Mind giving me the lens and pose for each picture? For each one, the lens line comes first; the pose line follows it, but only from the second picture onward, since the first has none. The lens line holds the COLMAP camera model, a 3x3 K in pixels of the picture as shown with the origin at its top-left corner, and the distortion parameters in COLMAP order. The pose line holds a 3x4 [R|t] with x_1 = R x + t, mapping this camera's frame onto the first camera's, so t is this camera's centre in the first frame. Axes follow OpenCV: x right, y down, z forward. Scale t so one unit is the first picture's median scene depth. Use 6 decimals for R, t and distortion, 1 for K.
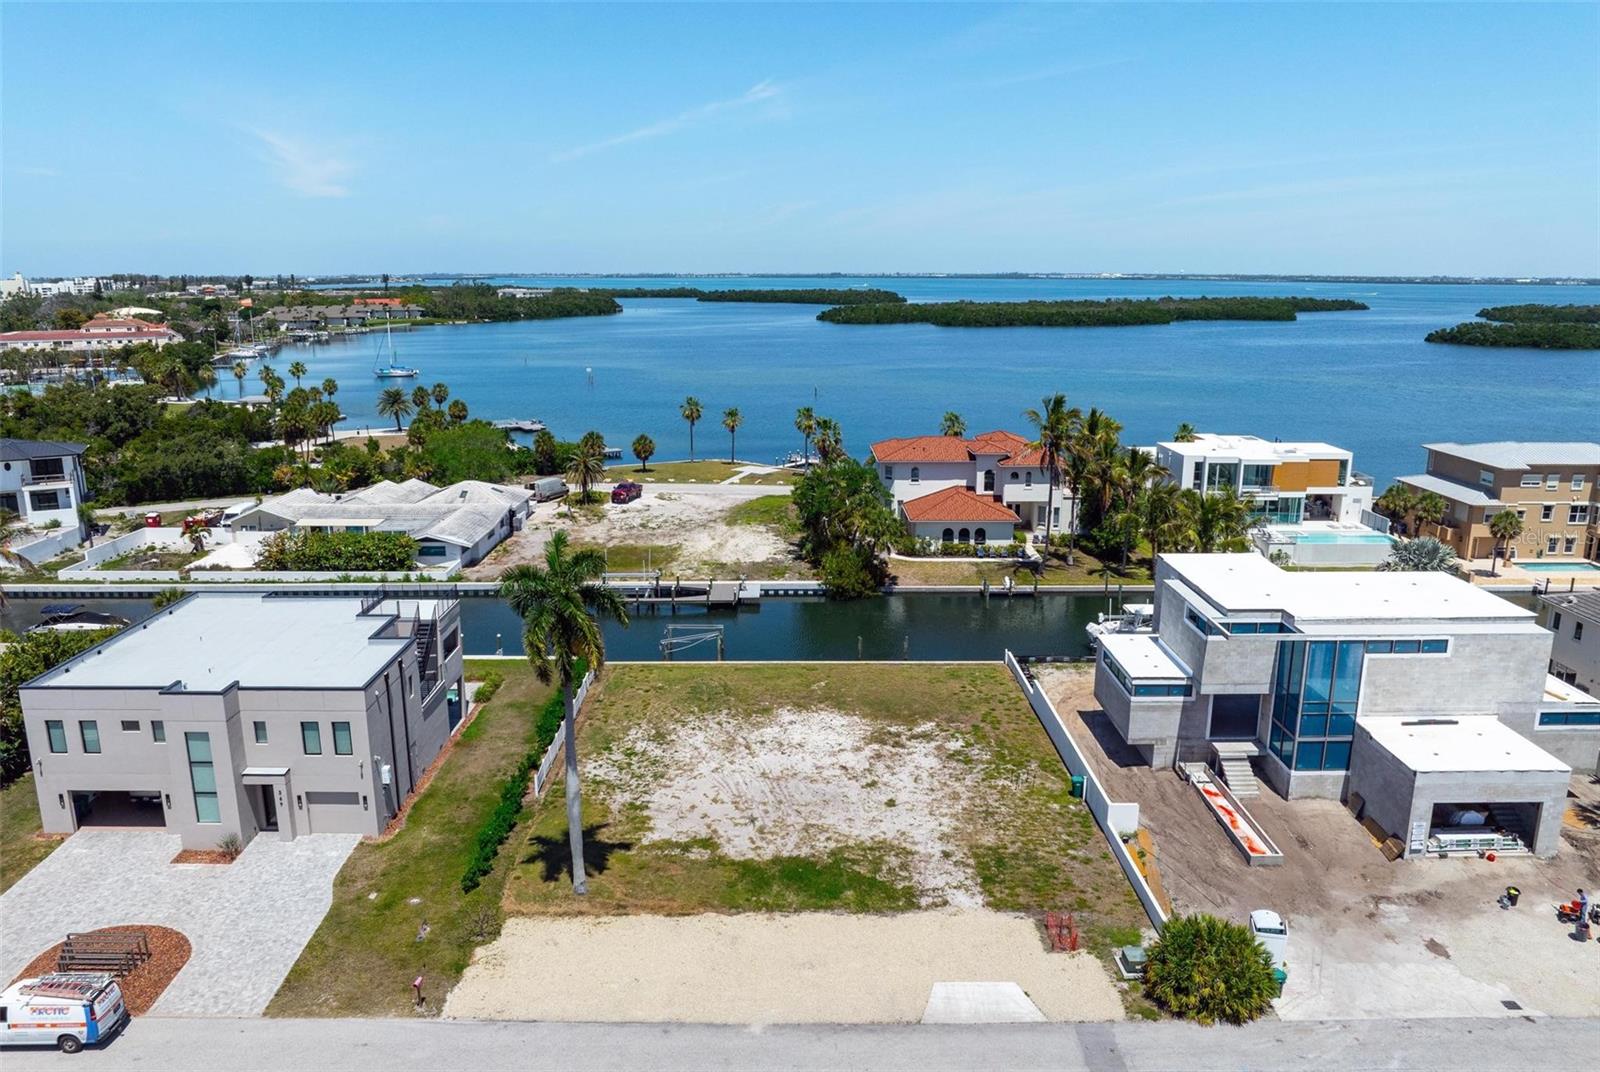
lens RADIAL K [[1124.0, 0, 800.0], [0, 1124.0, 536.0], [0, 0, 1]] dist [-0.030604, -0.009321]
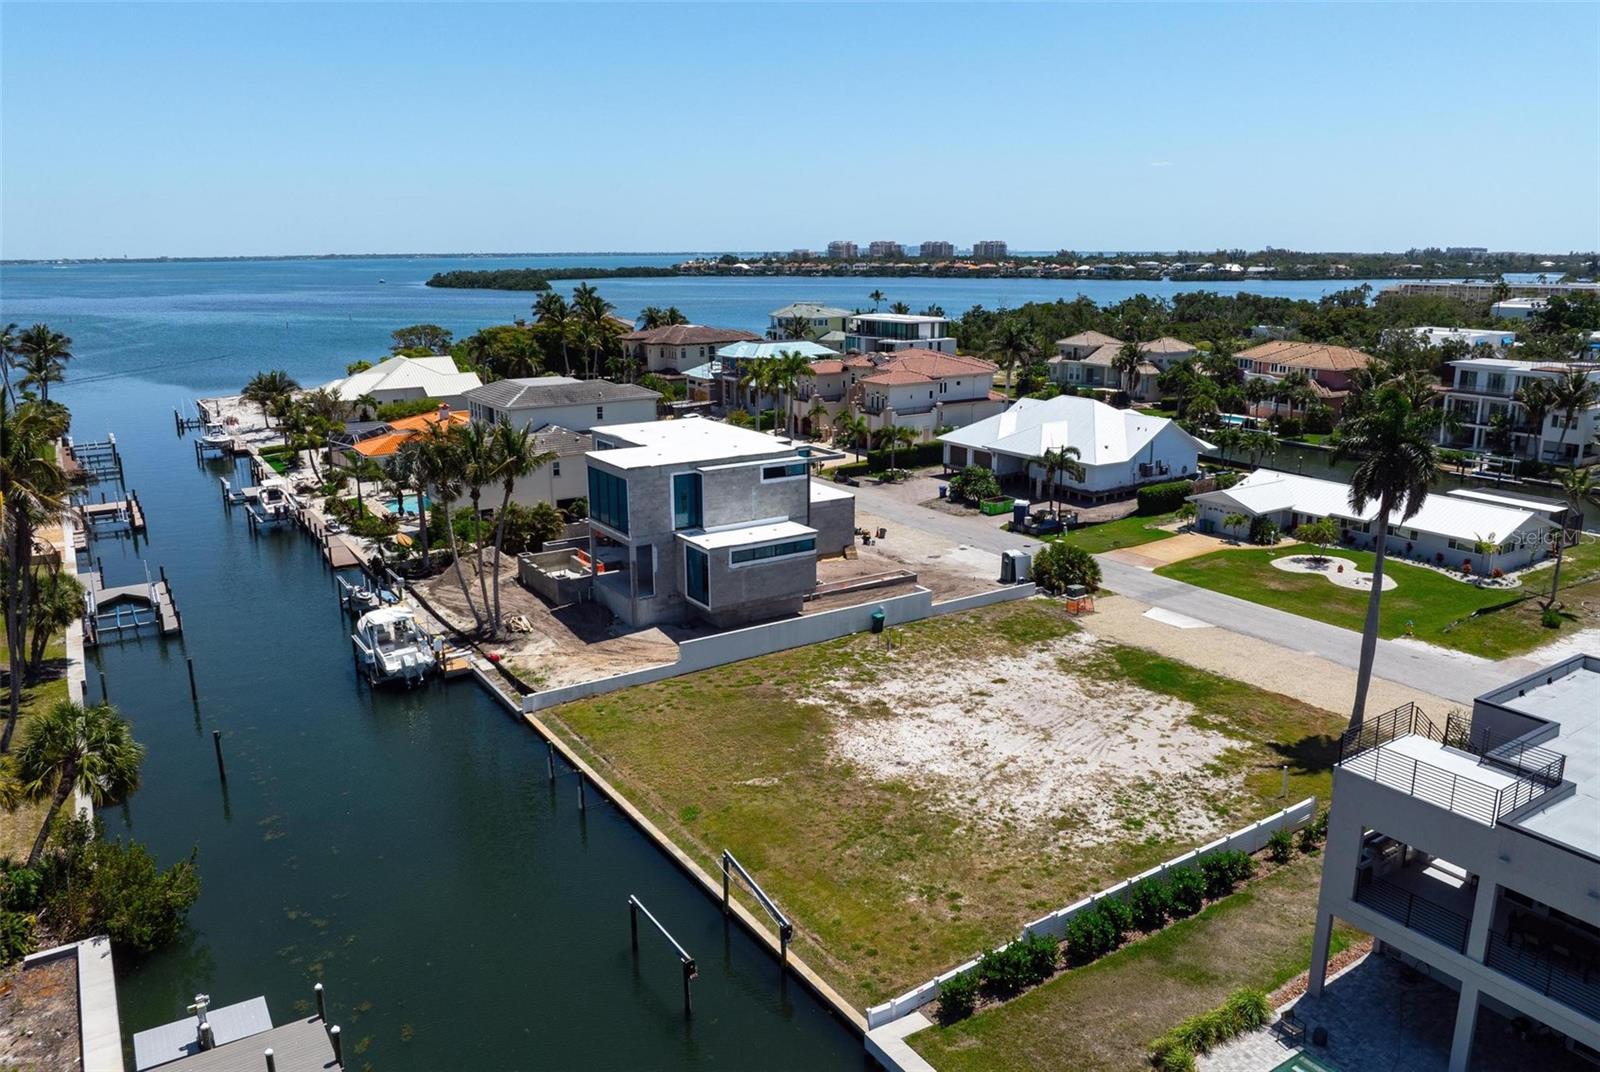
lens RADIAL K [[1136.4, 0, 798.4], [0, 1136.4, 526.8], [0, 0, 1]] dist [-0.035500, -0.003778]
pose [[-0.539159, -0.197974, 0.818605, -0.611056], [0.196053, 0.915774, 0.350601, -0.274630], [-0.819067, 0.349519, -0.454934, 1.515929]]
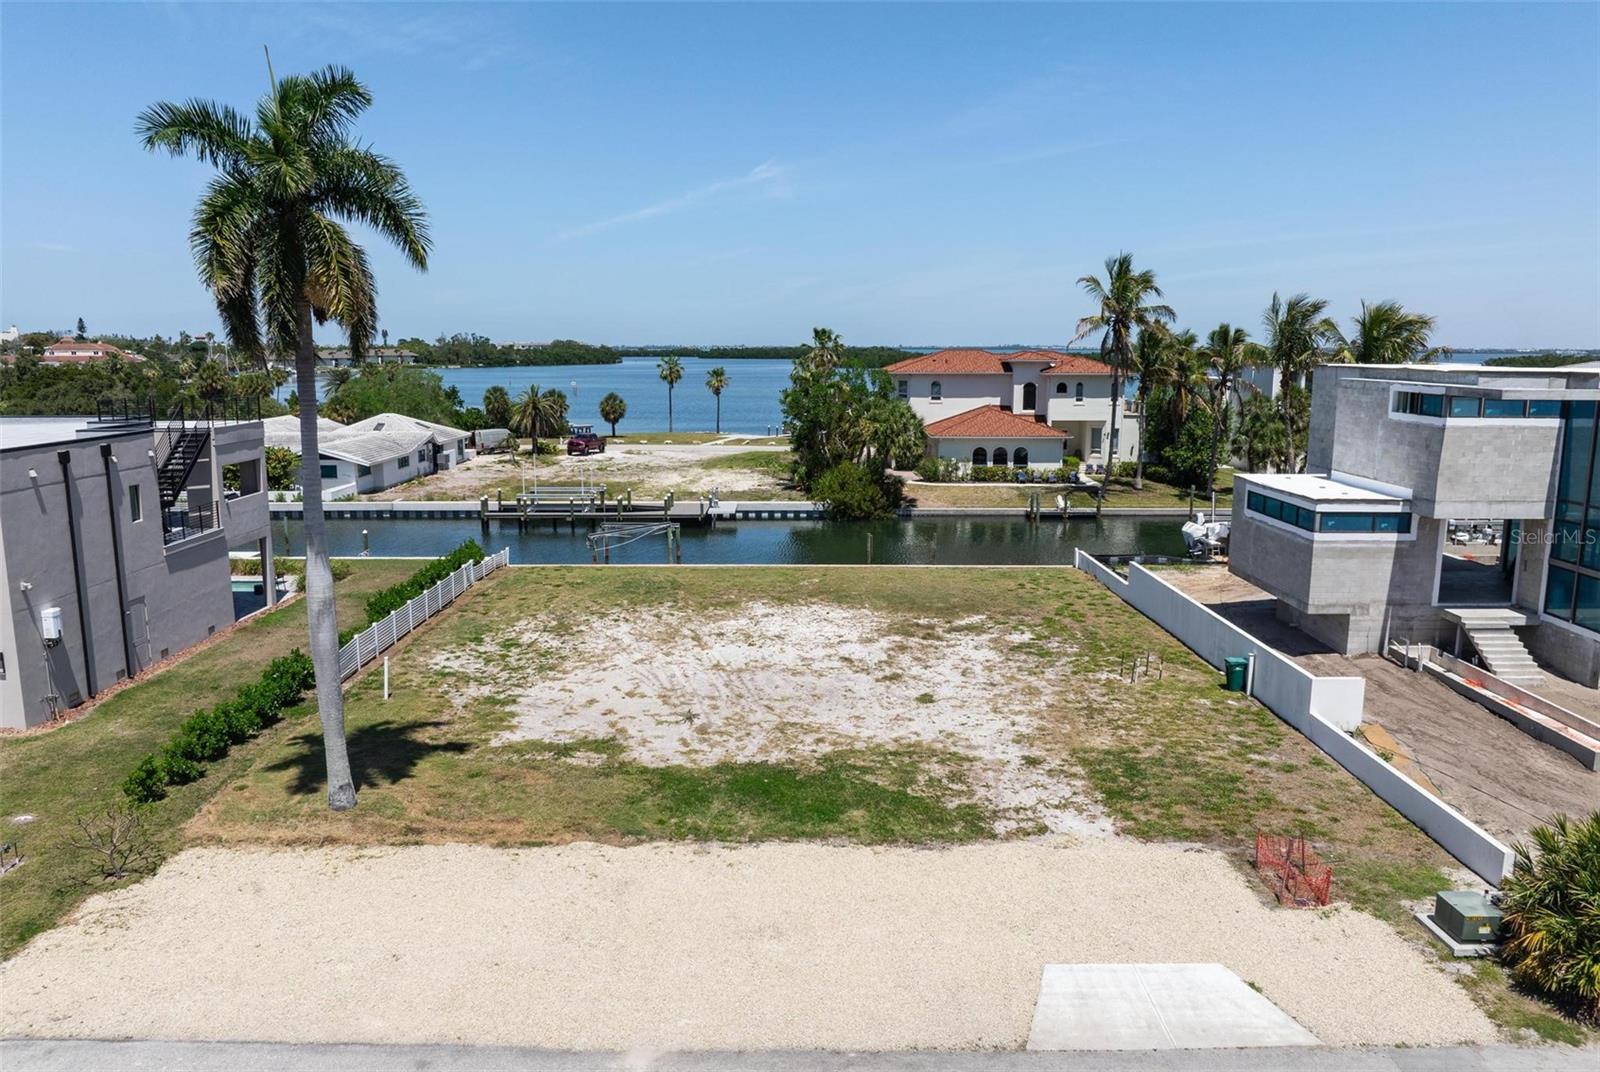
lens RADIAL K [[1125.2, 0, 800.0], [0, 1125.2, 536.0], [0, 0, 1]] dist [-0.037814, 0.001604]
pose [[0.999994, 0.001084, -0.003213, 0.015632], [-0.001288, 0.997949, -0.064000, 0.184338], [0.003137, 0.064003, 0.997945, 0.387067]]
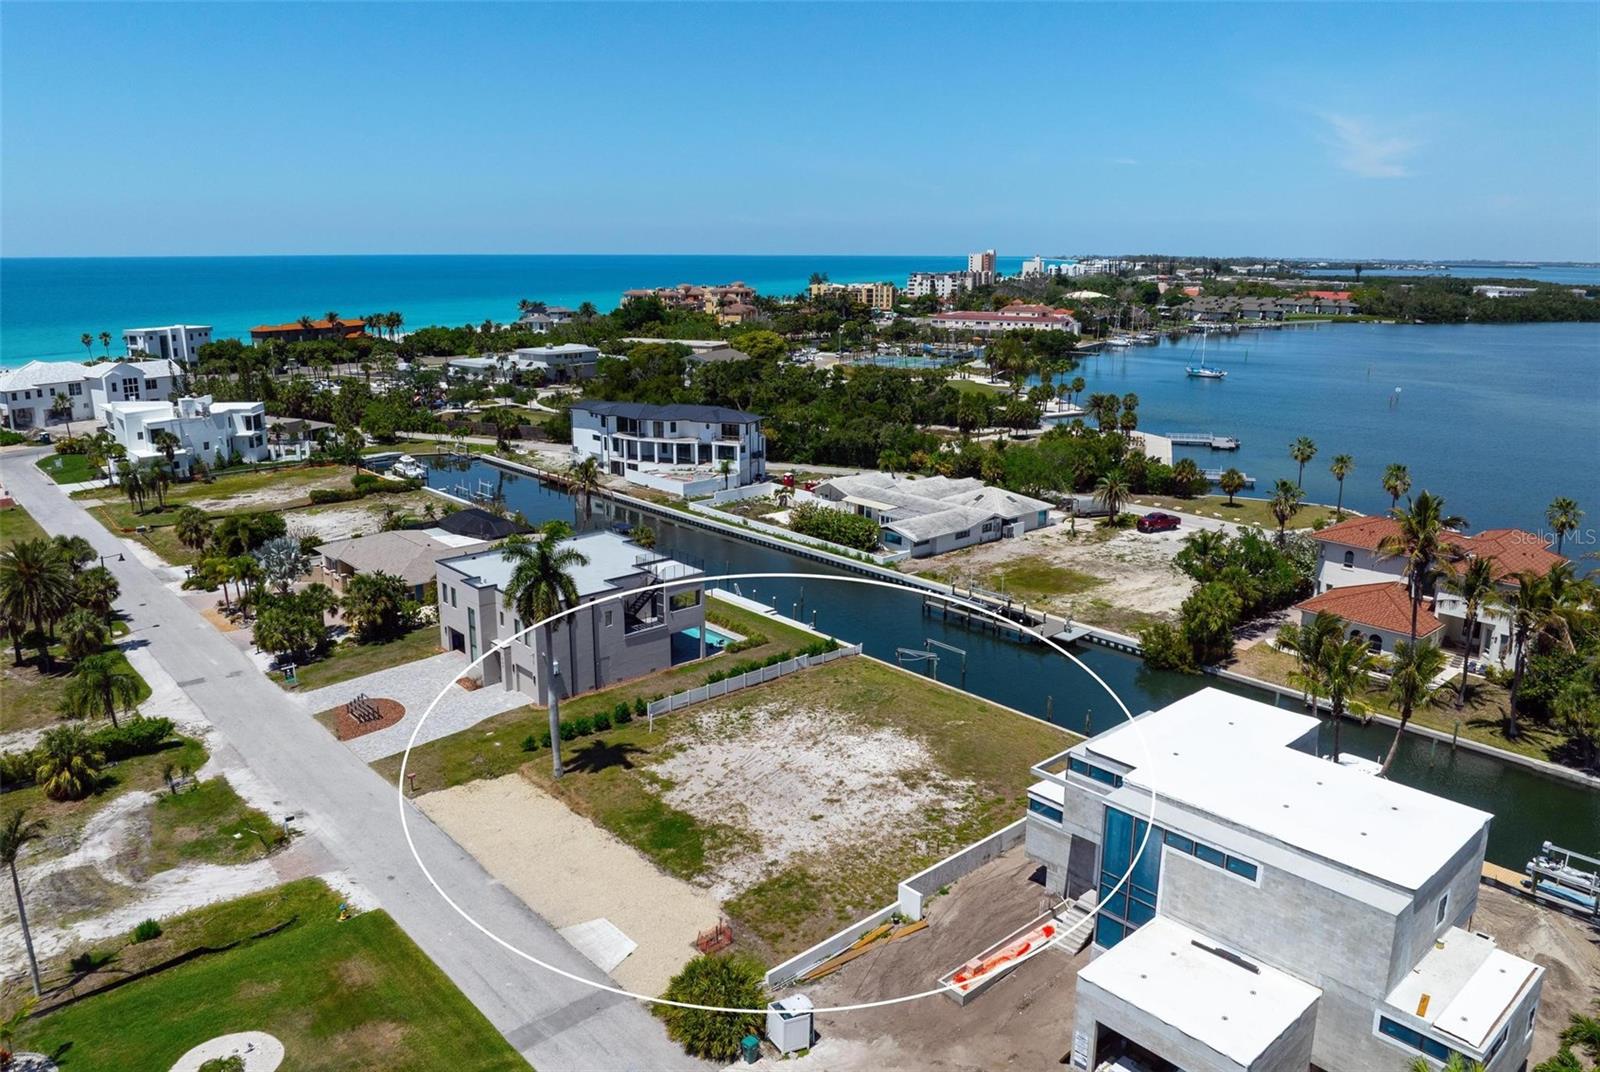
lens RADIAL K [[1125.2, 0, 800.0], [0, 1125.2, 536.0], [0, 0, 1]] dist [-0.037814, 0.001604]
pose [[0.661937, 0.186520, -0.725982, 0.824132], [-0.175285, 0.980208, 0.092015, -0.142858], [0.728776, 0.066346, 0.681530, 0.178502]]
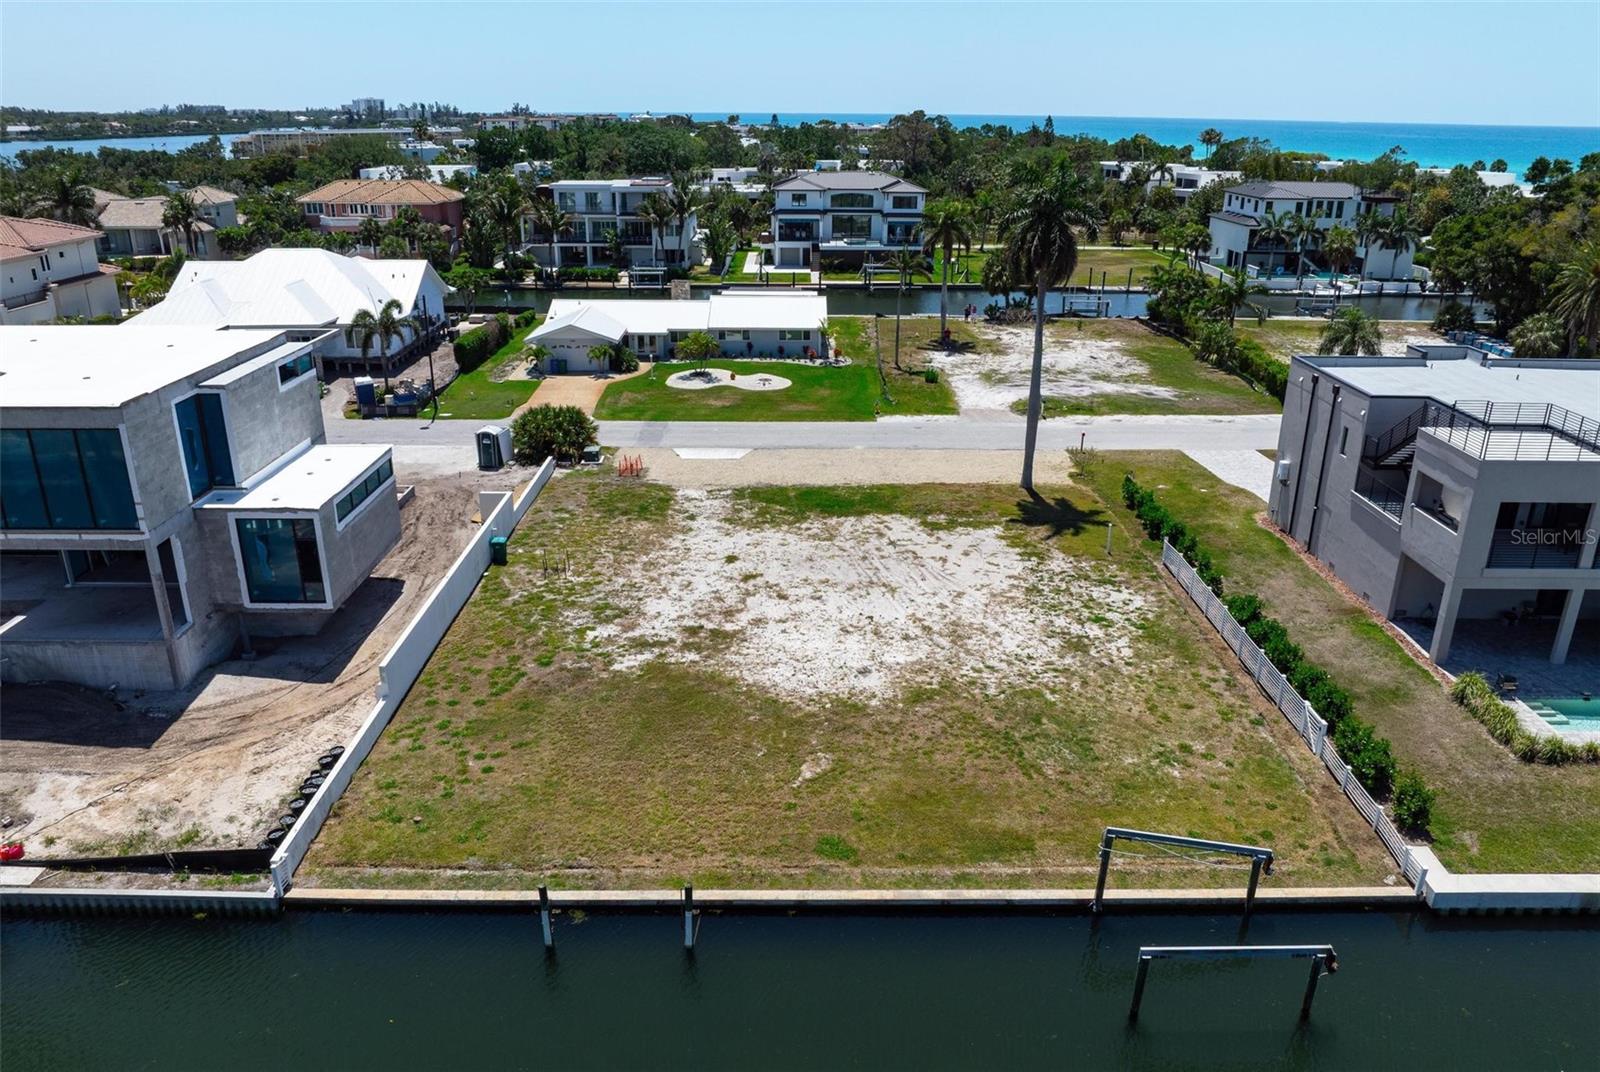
lens RADIAL K [[1130.6, 0, 798.8], [0, 1130.6, 536.4], [0, 0, 1]] dist [-0.017601, -0.040963]
pose [[-0.999963, -0.008229, 0.002567, 0.028122], [-0.005385, 0.828921, 0.559340, -0.236900], [-0.006731, 0.559305, -0.828935, 1.631384]]
